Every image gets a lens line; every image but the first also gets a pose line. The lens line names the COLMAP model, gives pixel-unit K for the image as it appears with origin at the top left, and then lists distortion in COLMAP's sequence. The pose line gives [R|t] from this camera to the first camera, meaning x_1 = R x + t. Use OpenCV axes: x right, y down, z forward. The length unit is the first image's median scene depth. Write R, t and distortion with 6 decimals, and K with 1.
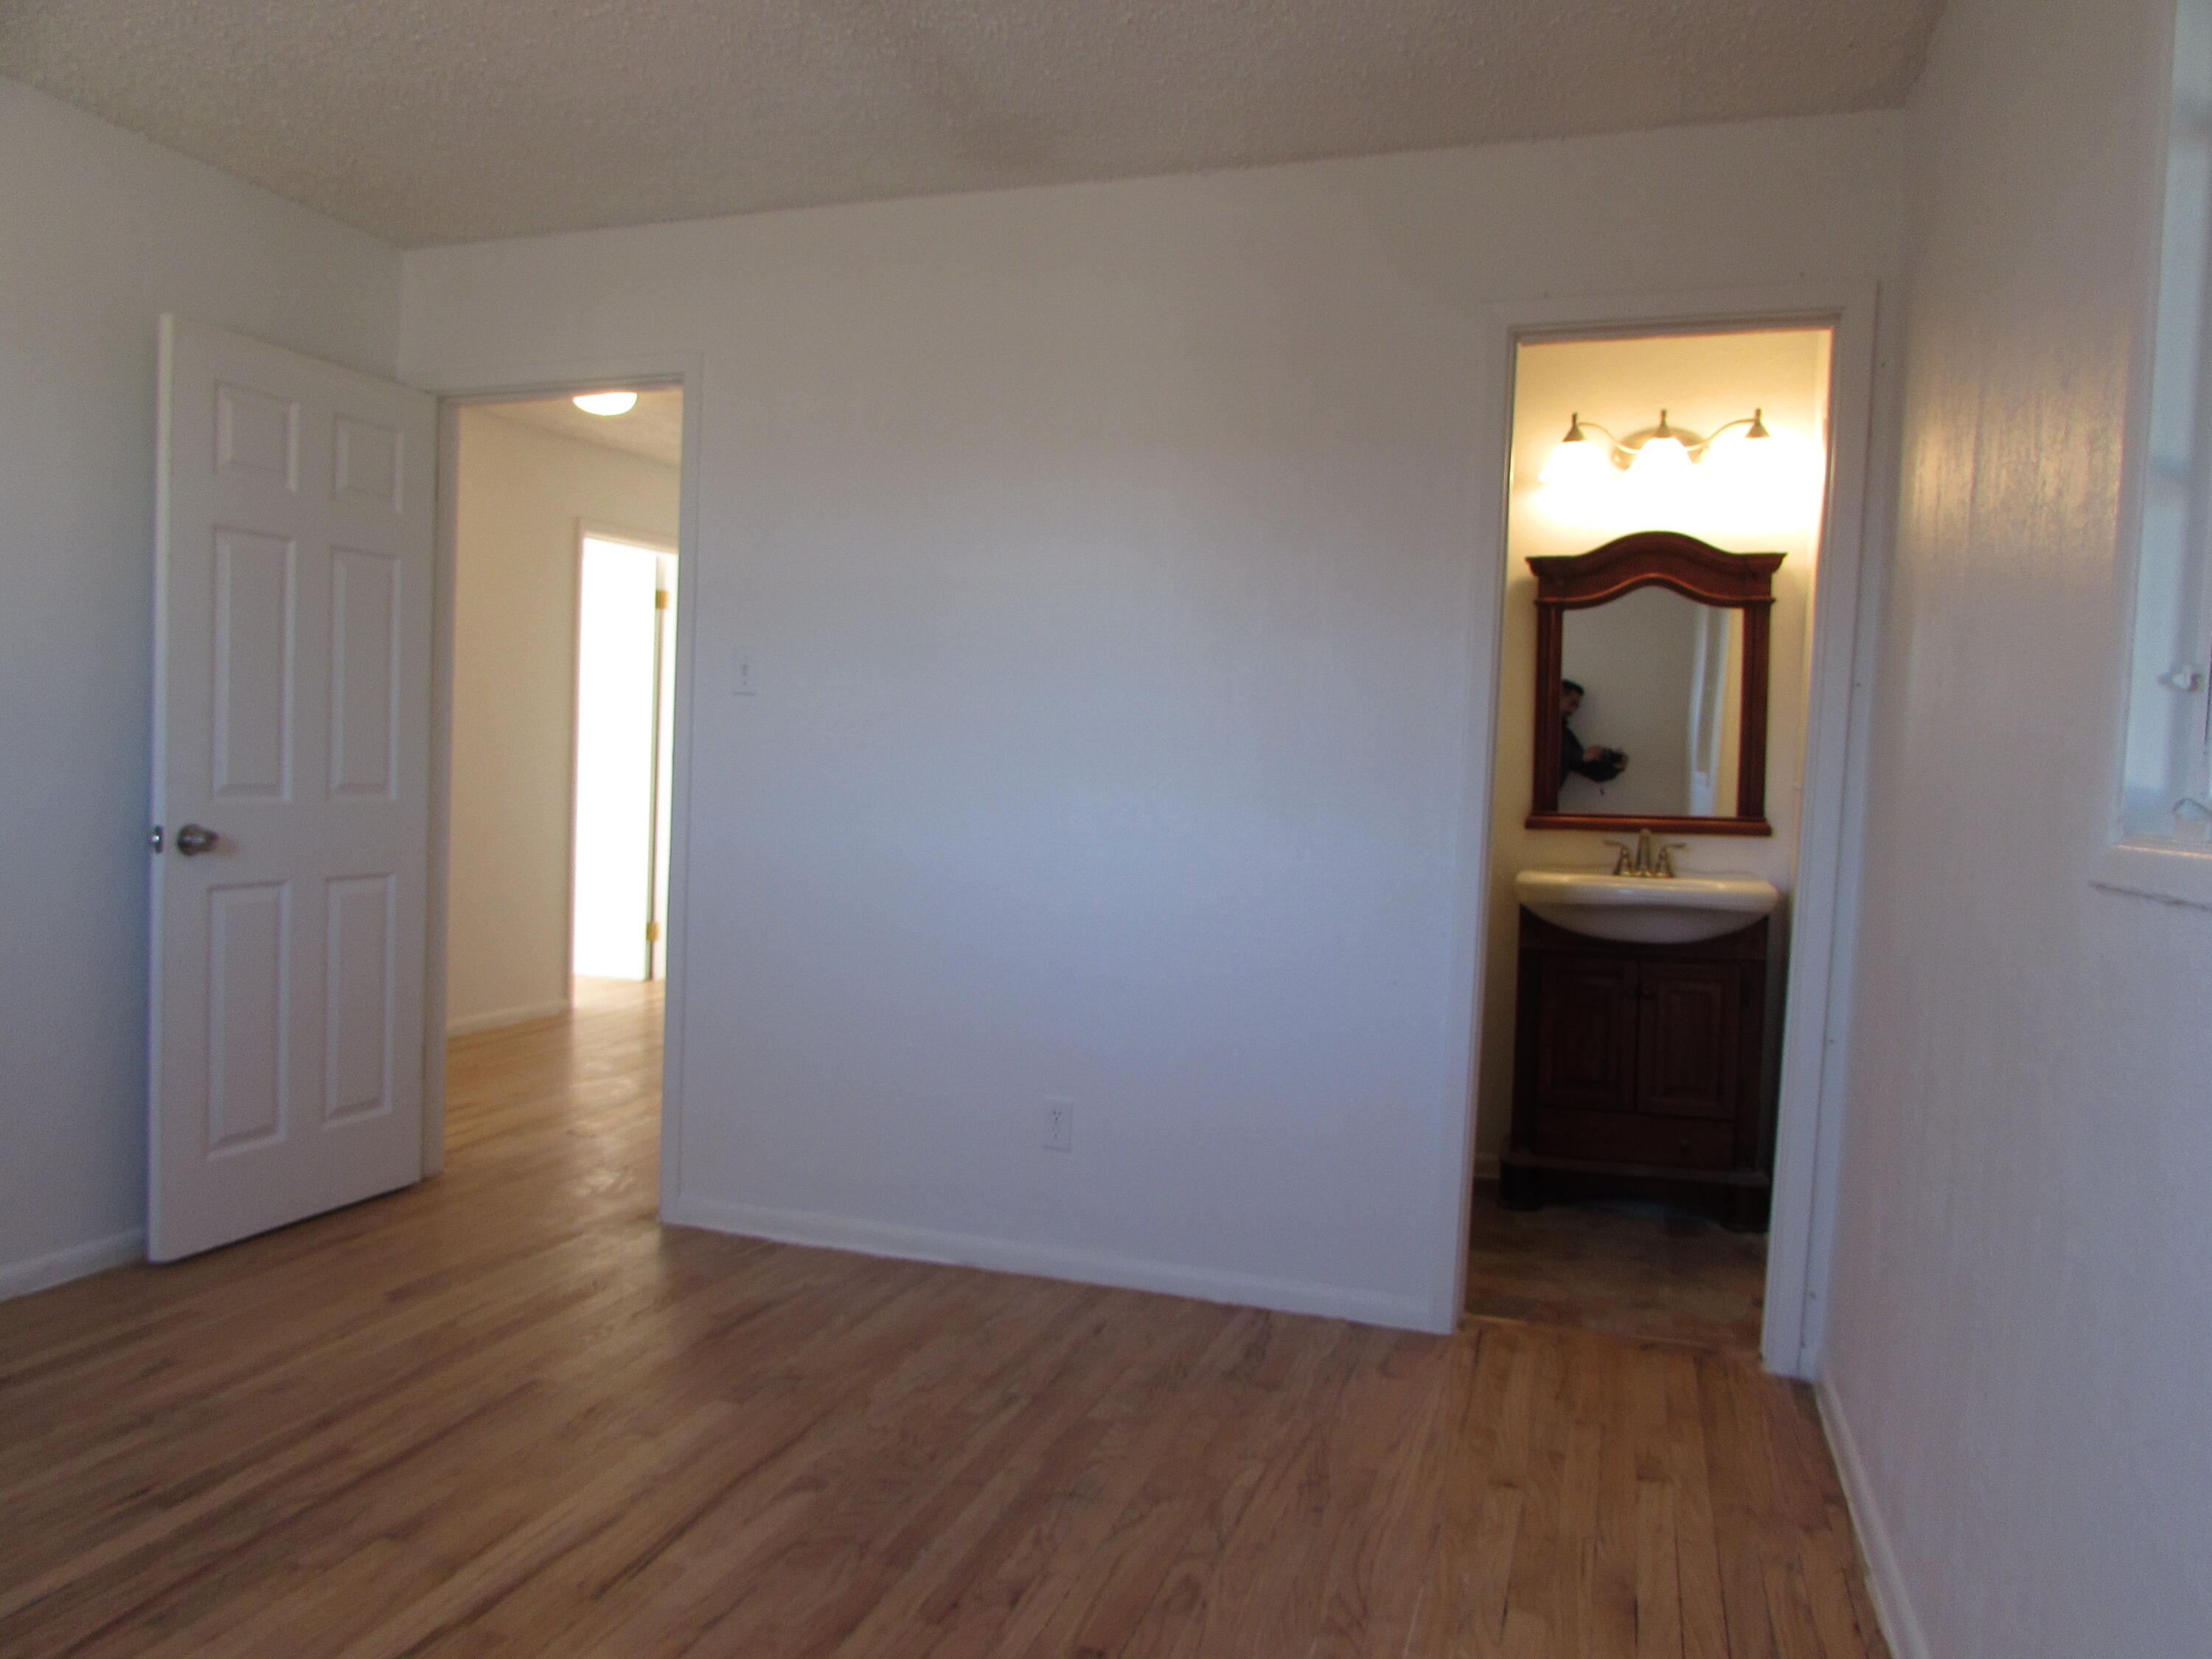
lens RADIAL K [[1559.7, 0, 1117.8], [0, 1559.7, 831.5], [0, 0, 1]] dist [-0.034640, 0.003075]
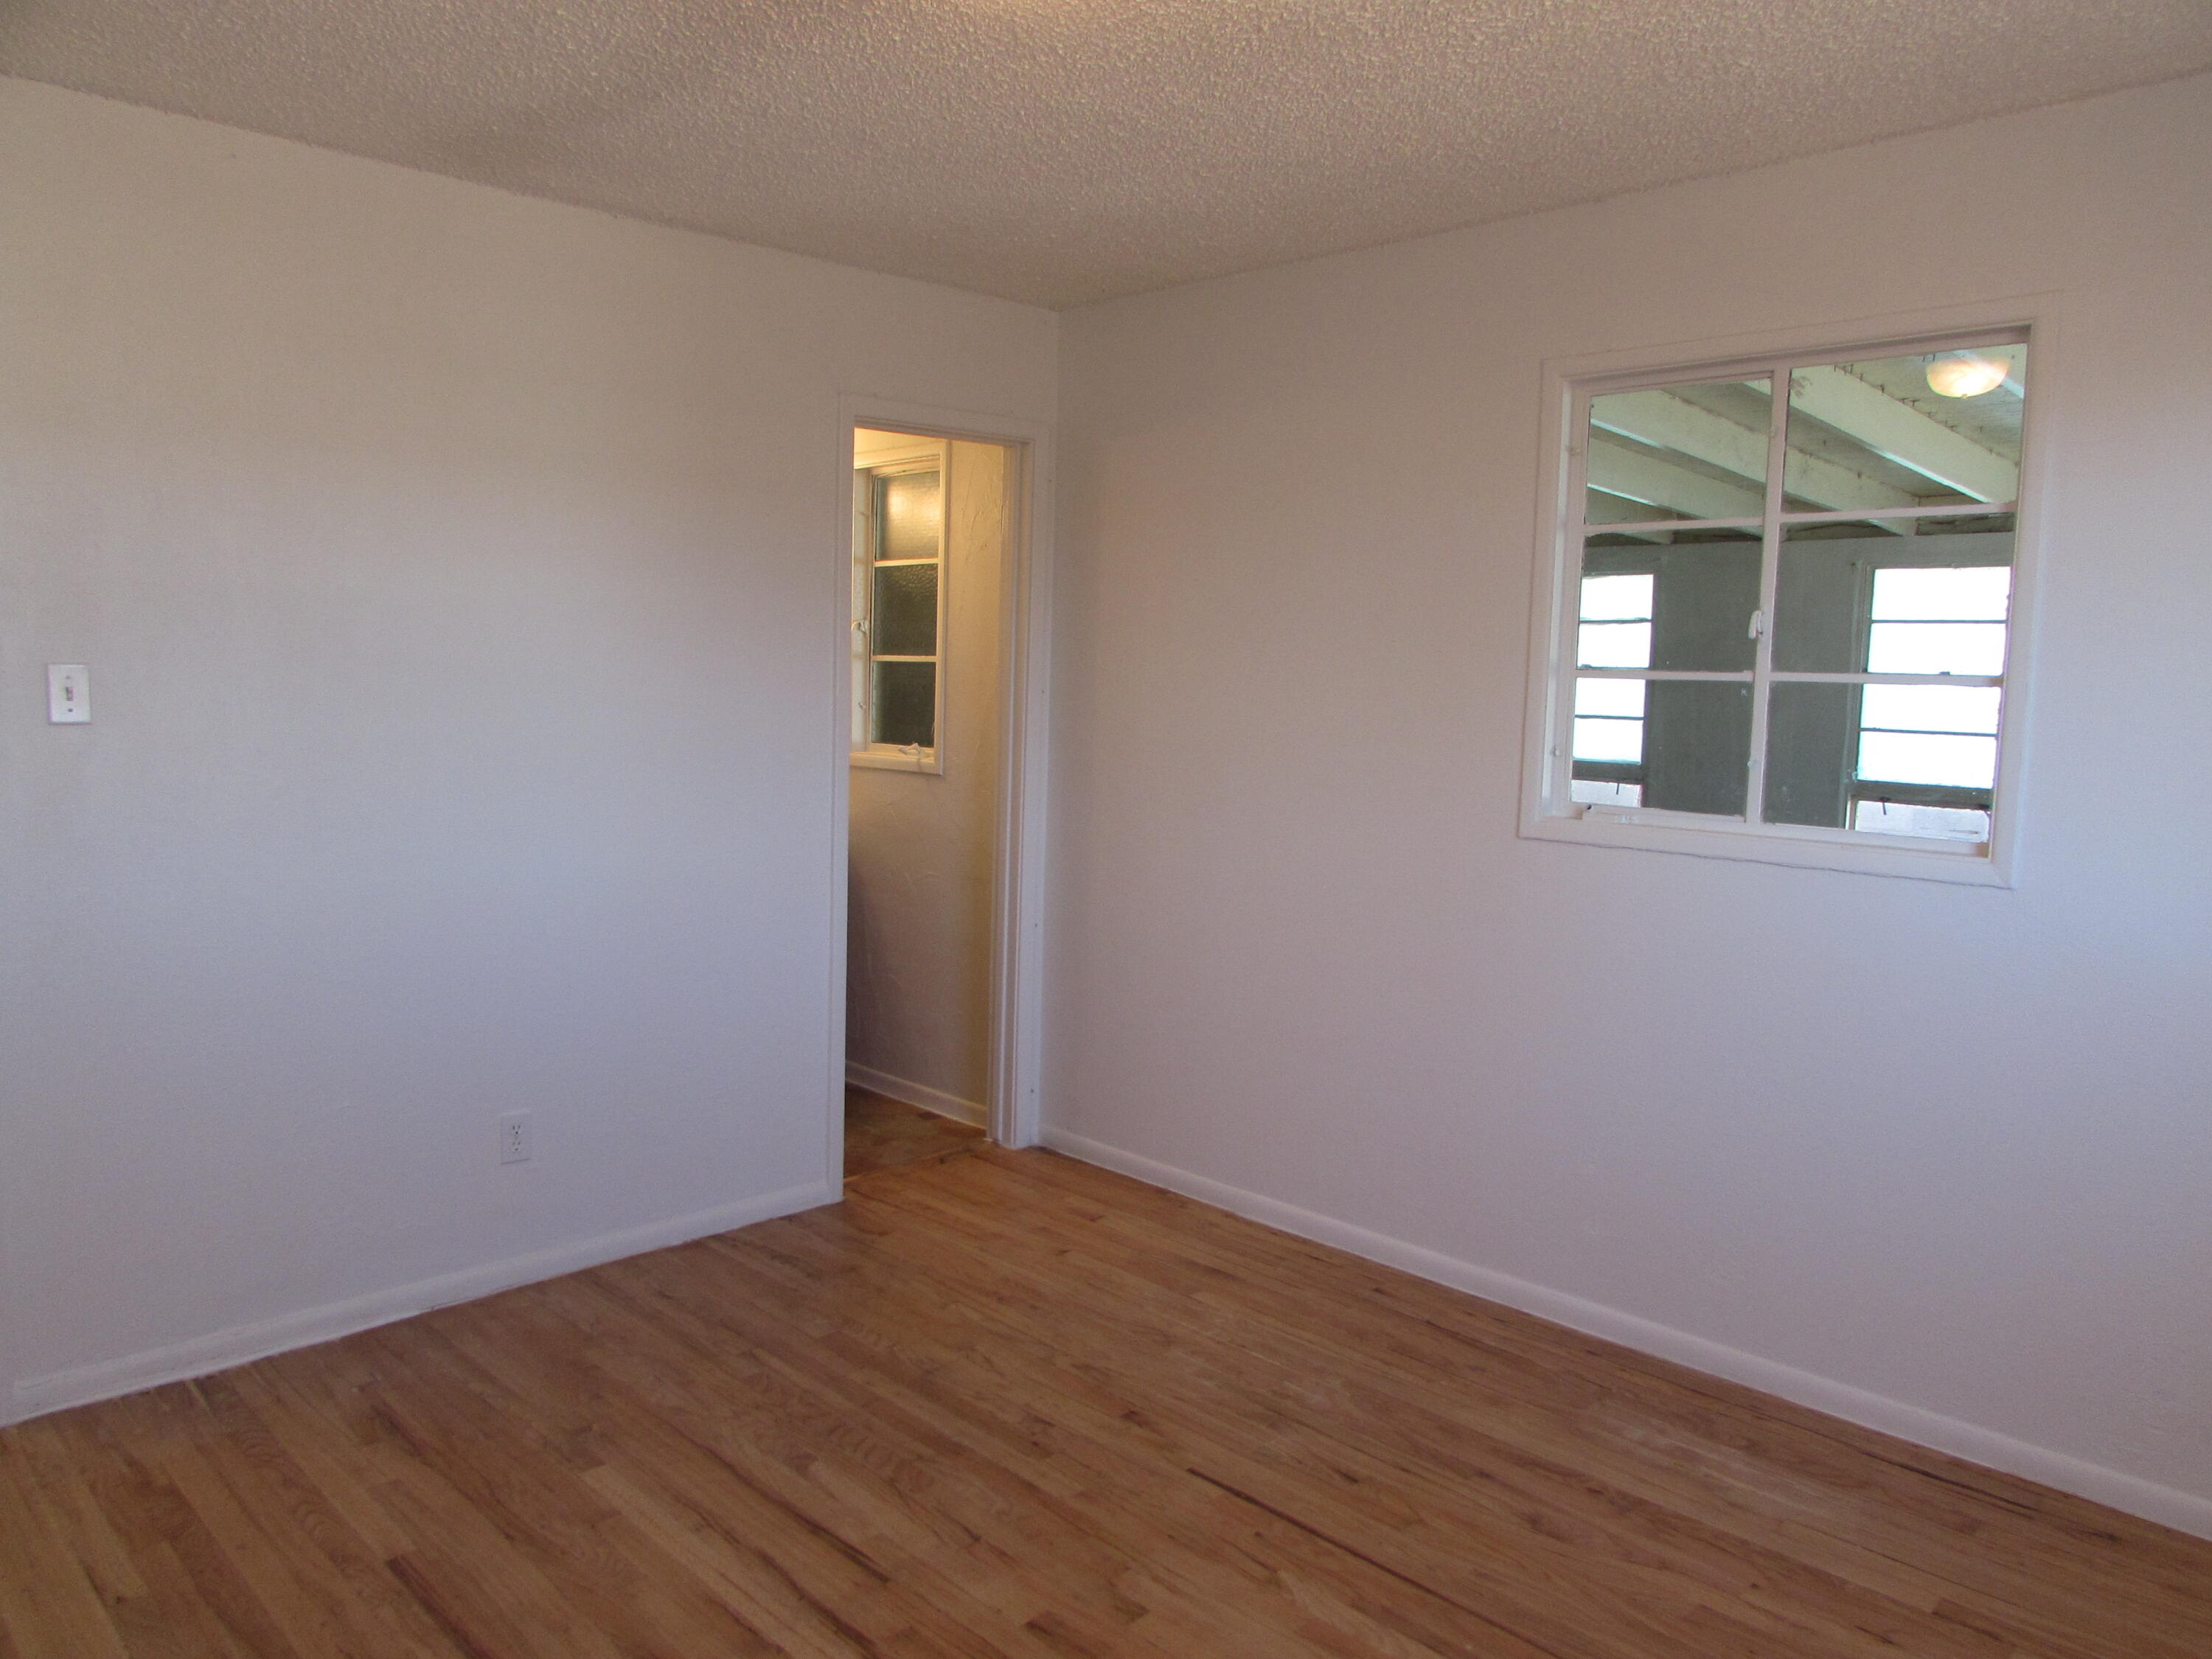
lens RADIAL K [[1559.7, 0, 1117.8], [0, 1559.7, 831.5], [0, 0, 1]] dist [-0.034640, 0.003075]
pose [[0.449386, -0.118818, 0.885401, -0.970384], [0.031789, 0.992615, 0.117072, -0.152974], [-0.892772, -0.024465, 0.449844, 0.266625]]
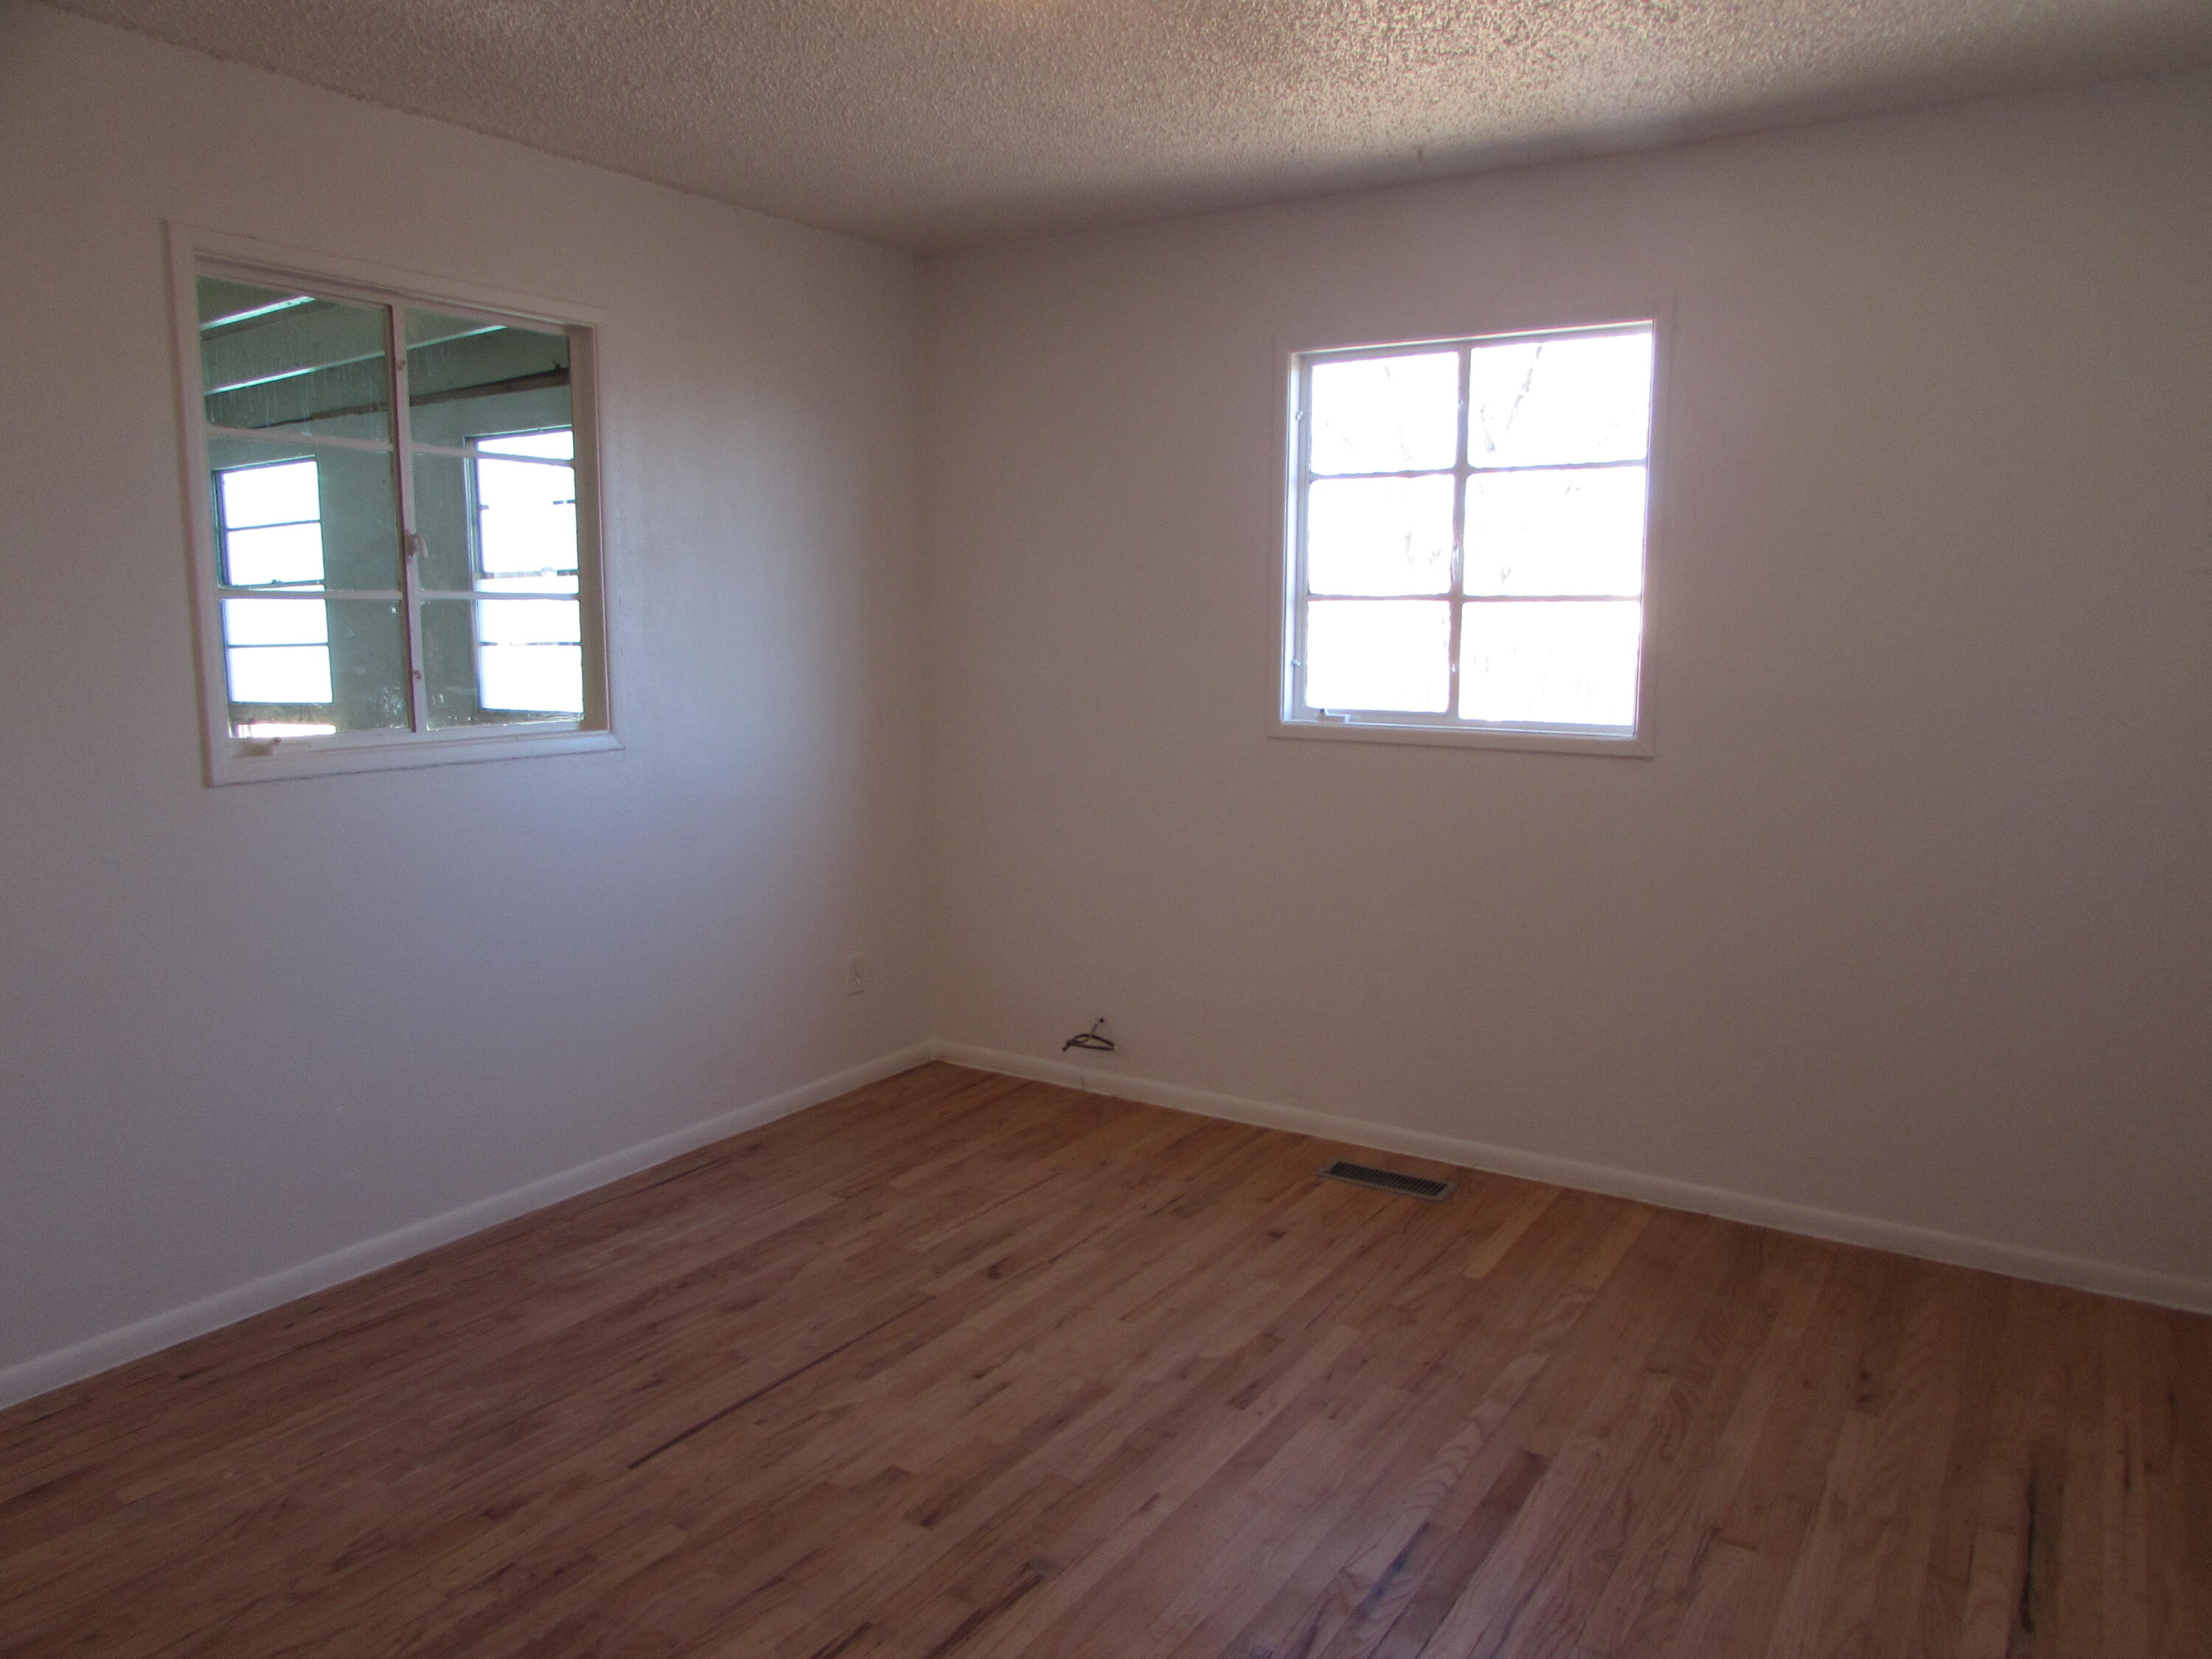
lens RADIAL K [[1559.7, 0, 1117.8], [0, 1559.7, 831.5], [0, 0, 1]] dist [-0.034640, 0.003075]
pose [[-0.969489, -0.074998, 0.233381, -0.559959], [-0.030628, 0.981648, 0.188225, -0.182658], [-0.243215, 0.175334, -0.953994, 1.474125]]
